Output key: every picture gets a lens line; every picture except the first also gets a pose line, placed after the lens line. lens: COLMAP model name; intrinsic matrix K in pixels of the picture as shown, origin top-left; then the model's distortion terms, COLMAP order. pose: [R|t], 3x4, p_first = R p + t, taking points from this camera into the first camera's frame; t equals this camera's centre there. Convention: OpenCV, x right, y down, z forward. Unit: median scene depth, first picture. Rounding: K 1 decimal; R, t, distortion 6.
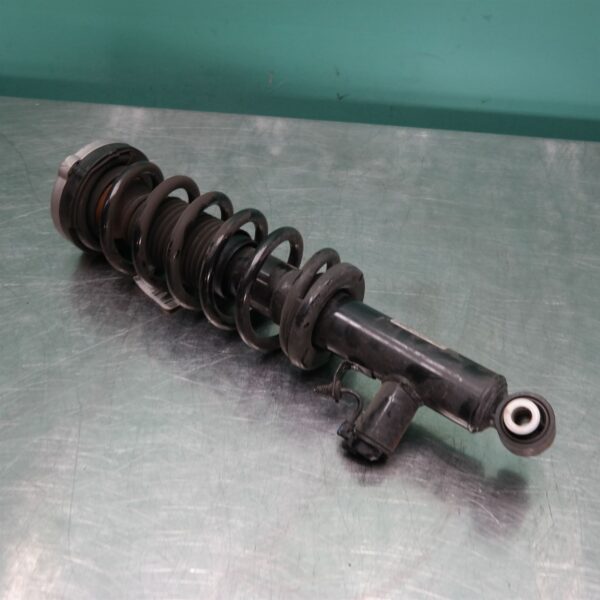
lens RADIAL K [[840.3, 0, 298.5], [0, 840.3, 299.5], [0, 0, 1]] dist [-0.001501, 0.000000]
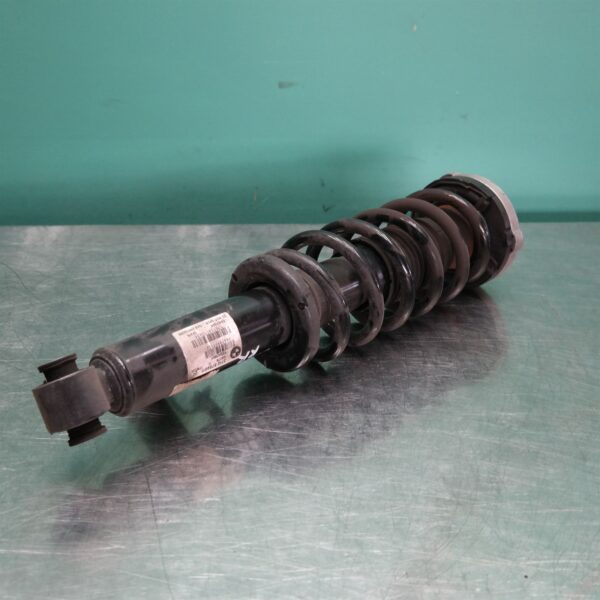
lens RADIAL K [[840.3, 0, 300.7], [0, 840.3, 301.6], [0, 0, 1]] dist [-0.001501, 0.000000]
pose [[0.985506, -0.077222, 0.151049, -0.201007], [0.118675, 0.950075, -0.288573, 0.213046], [-0.121223, 0.302316, 0.945468, 0.138492]]
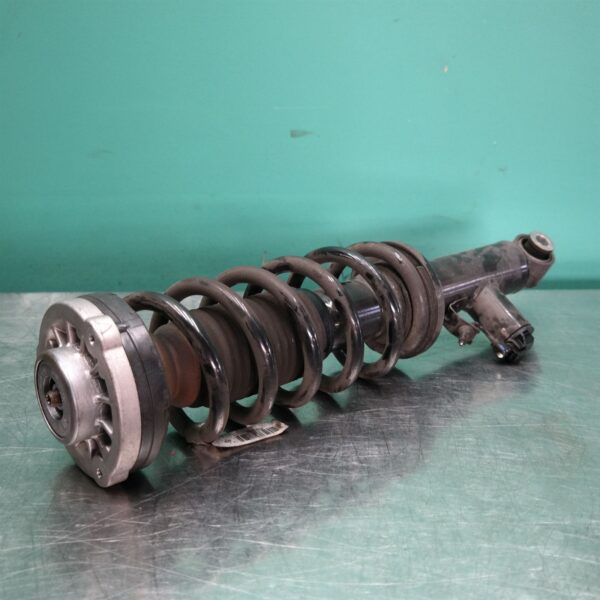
lens RADIAL K [[840.3, 0, 301.9], [0, 840.3, 299.6], [0, 0, 1]] dist [-0.001501, 0.000000]
pose [[0.986622, -0.060436, 0.151407, -0.183503], [0.116494, 0.911068, -0.395455, 0.172474], [-0.114042, 0.407803, 0.905920, 0.332341]]
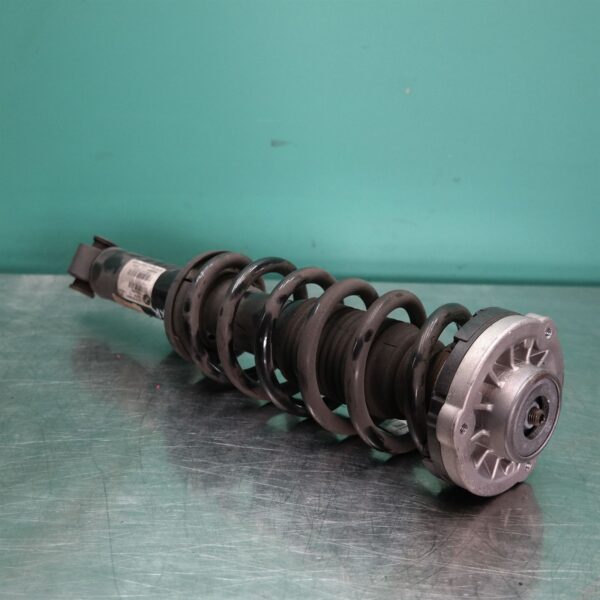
lens RADIAL K [[840.3, 0, 300.1], [0, 840.3, 299.5], [0, 0, 1]] dist [-0.001501, 0.000000]
pose [[0.986759, -0.029028, 0.159573, -0.182858], [0.096680, 0.895232, -0.434987, 0.307623], [-0.130228, 0.444655, 0.886184, 0.217860]]
